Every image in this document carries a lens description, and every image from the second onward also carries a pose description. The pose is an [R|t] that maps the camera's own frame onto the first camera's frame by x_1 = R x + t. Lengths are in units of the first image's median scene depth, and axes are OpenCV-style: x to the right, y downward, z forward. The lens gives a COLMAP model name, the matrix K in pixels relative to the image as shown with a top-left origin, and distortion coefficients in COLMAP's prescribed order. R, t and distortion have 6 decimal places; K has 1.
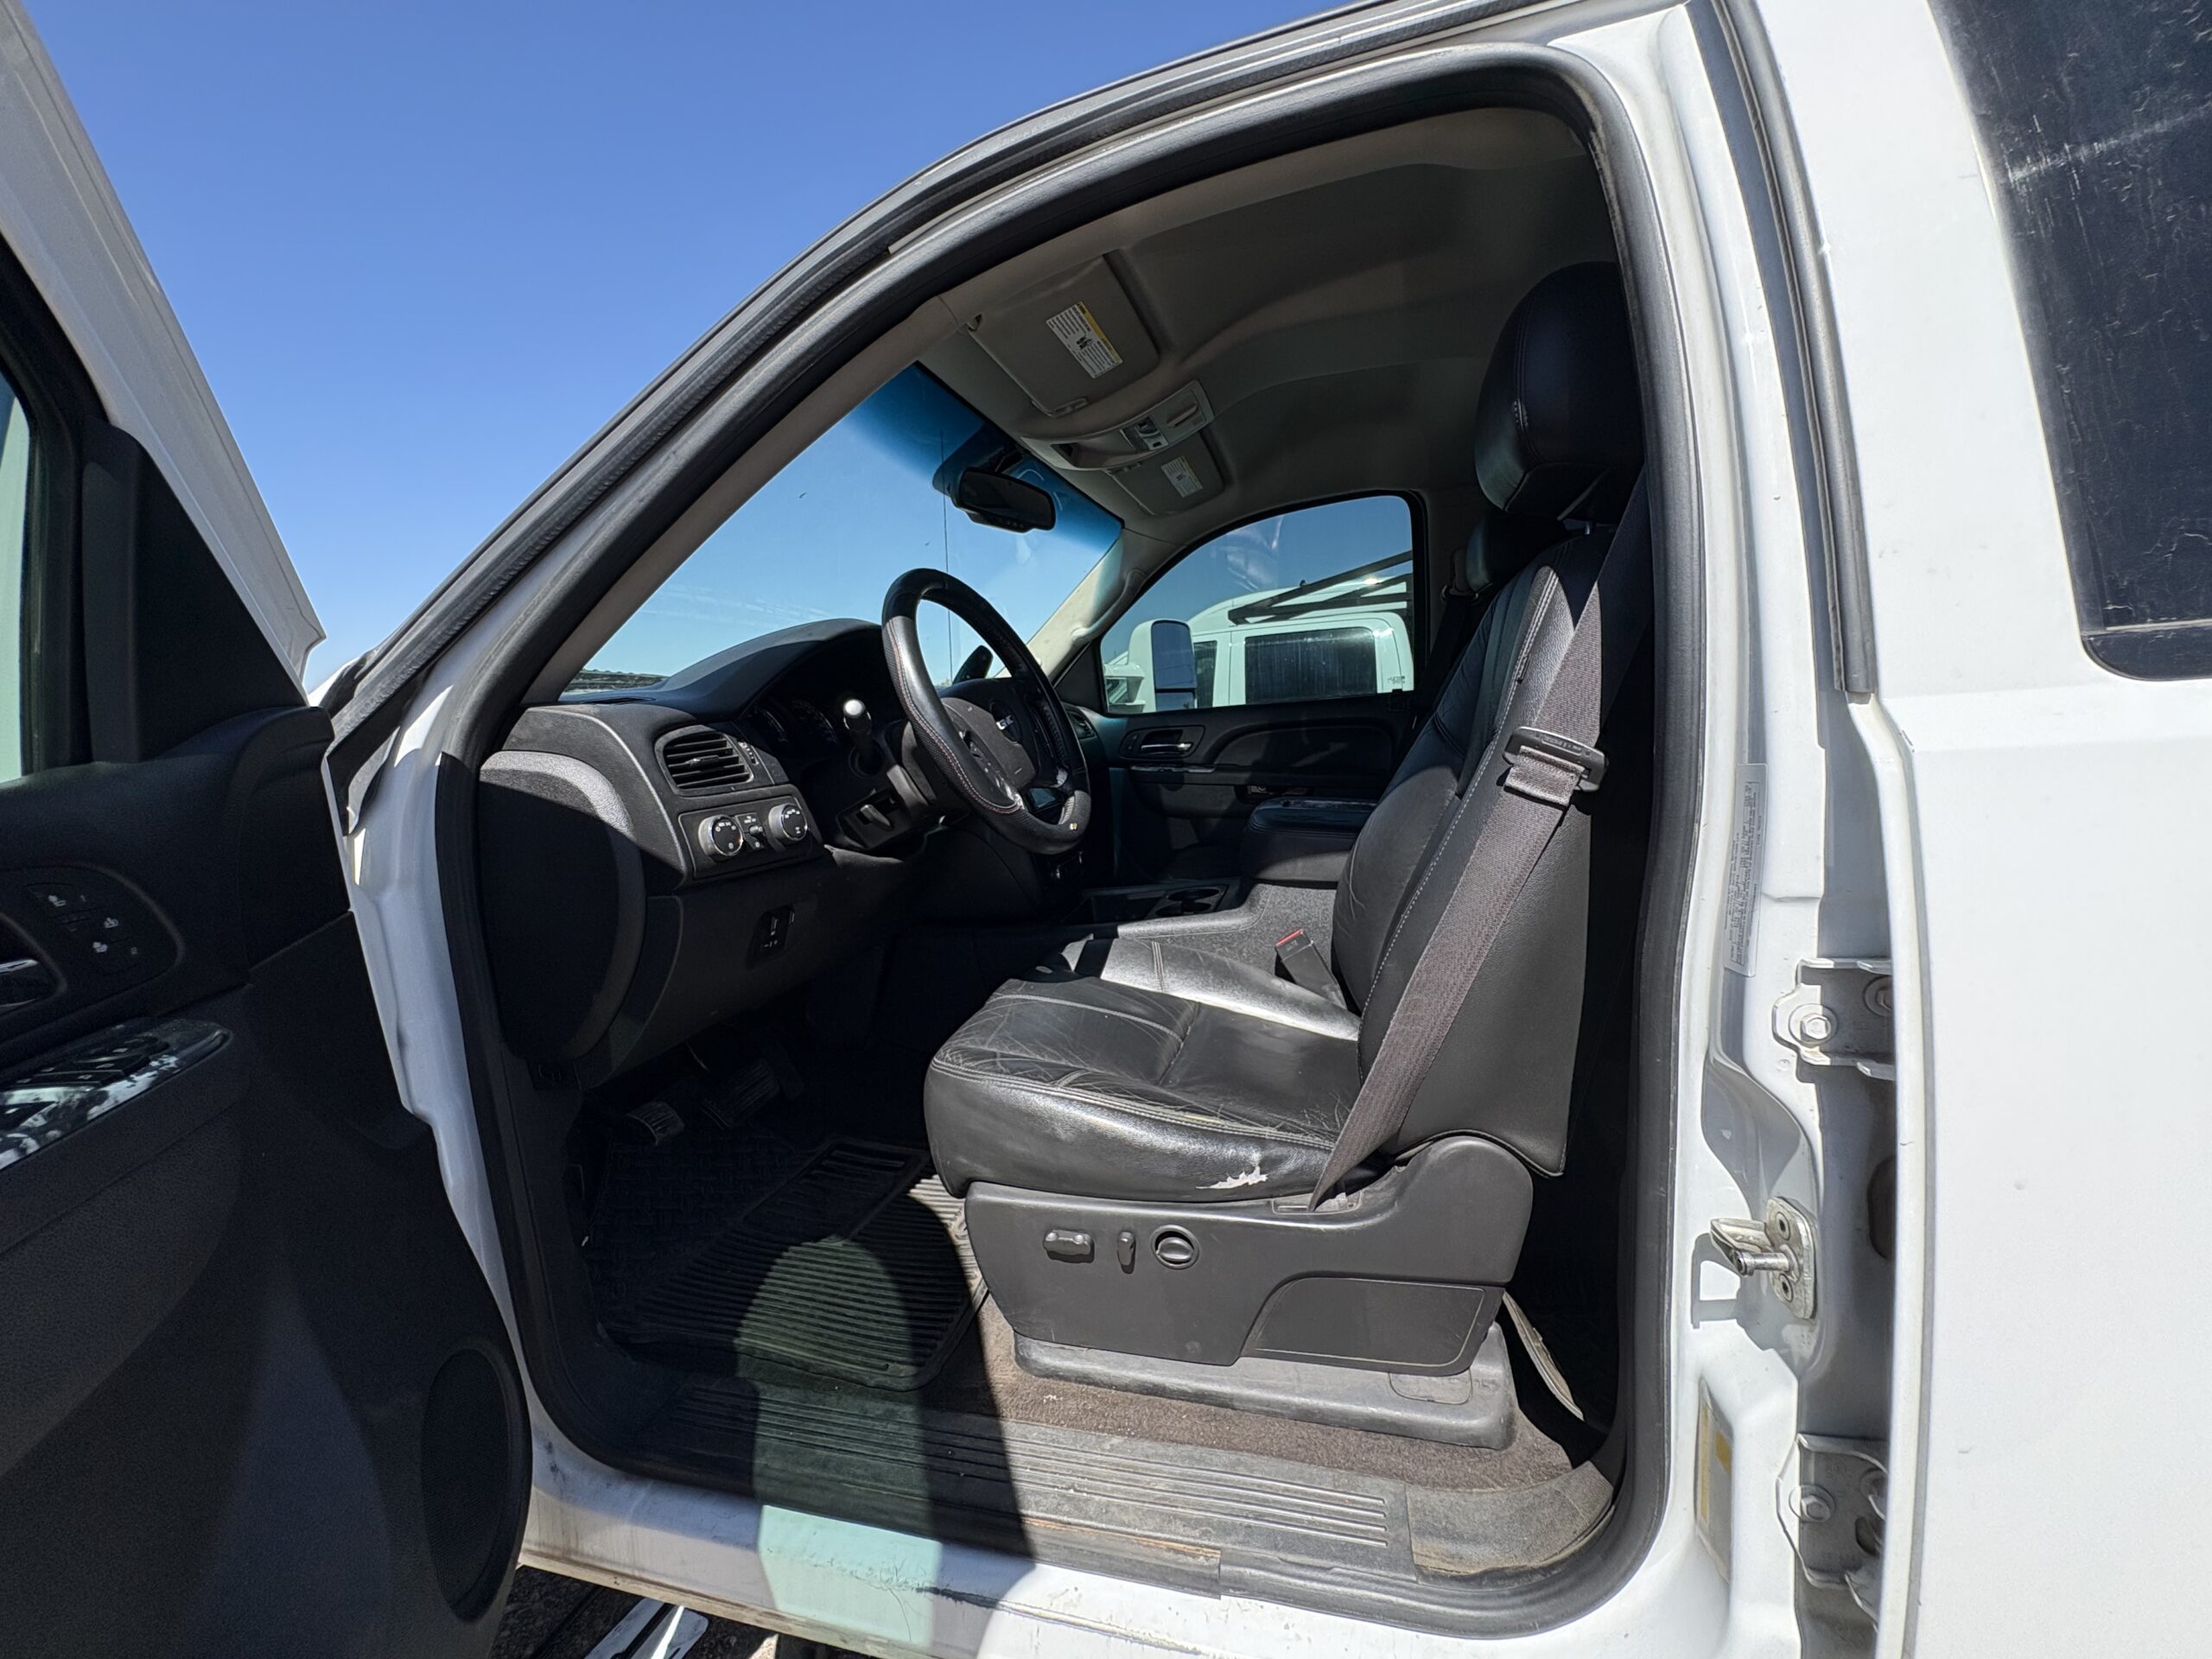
lens RADIAL K [[889.6, 0, 1106.0], [0, 889.6, 829.5], [0, 0, 1]] dist [0.001298, 0.000459]
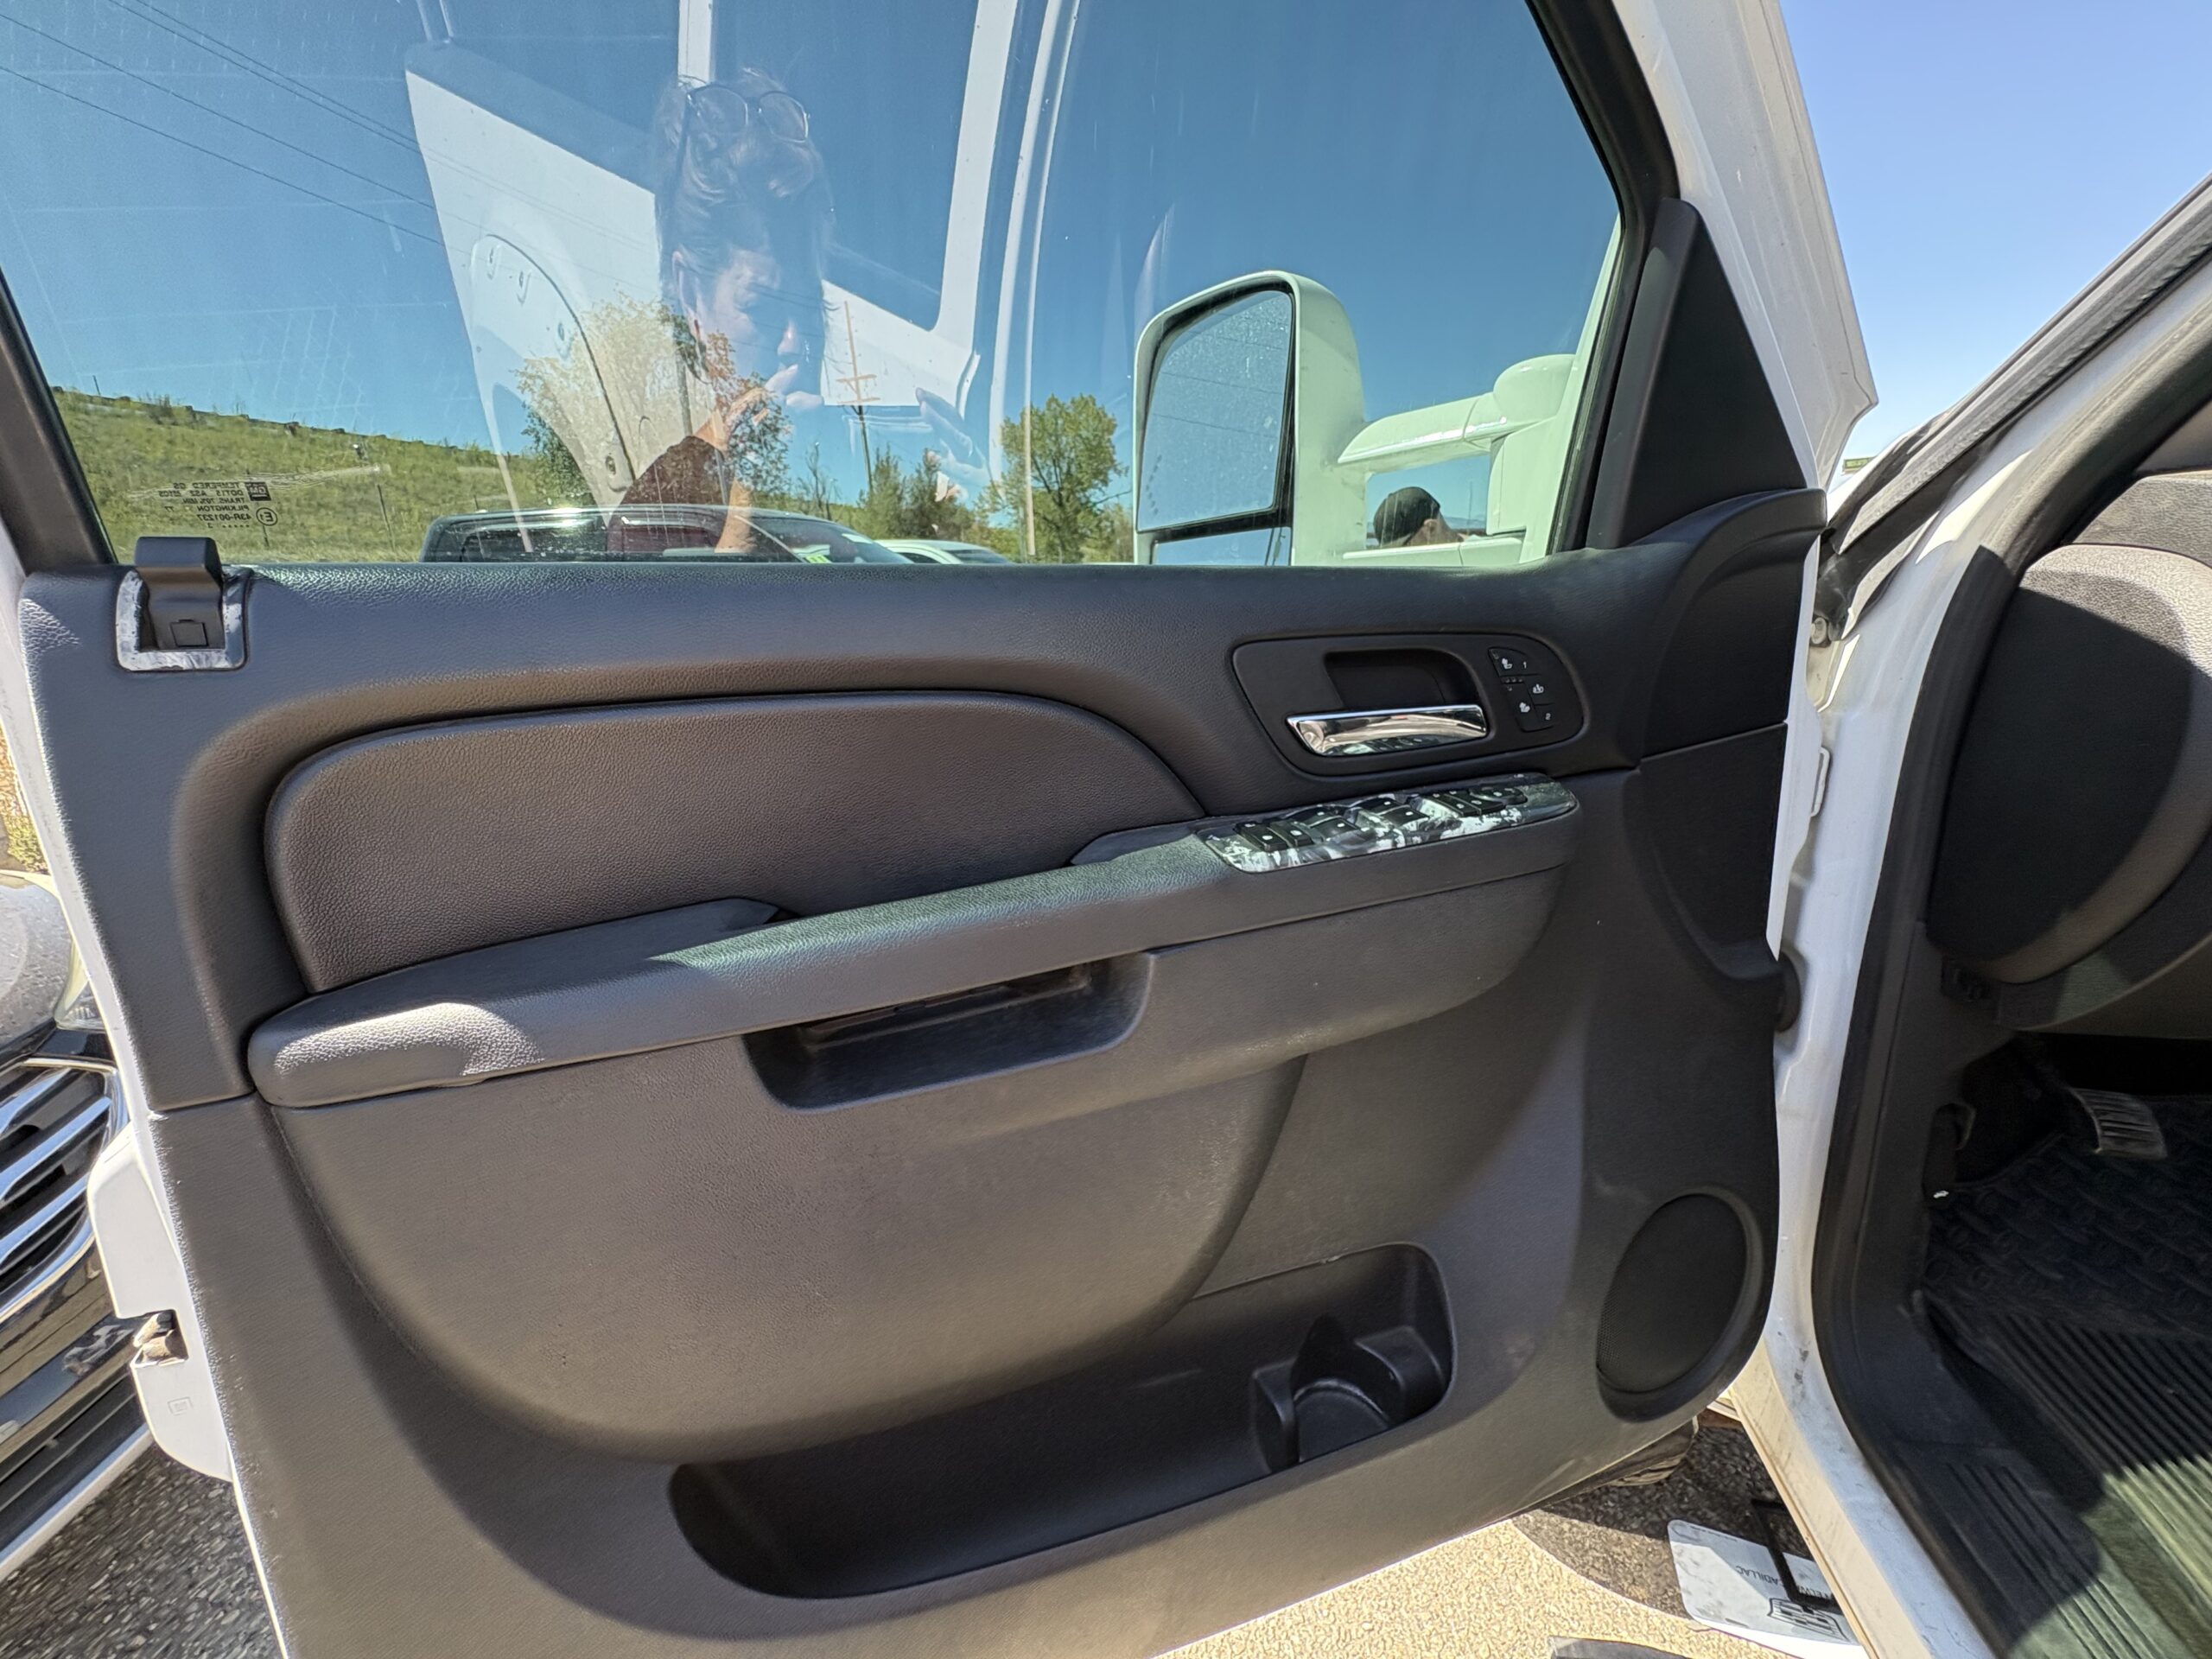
lens RADIAL K [[889.6, 0, 1106.0], [0, 889.6, 829.5], [0, 0, 1]] dist [0.001298, 0.000459]
pose [[0.067379, 0.314443, -0.946882, 0.014225], [-0.101848, 0.946249, 0.306985, -0.013574], [0.992516, 0.075753, 0.095783, 0.189789]]
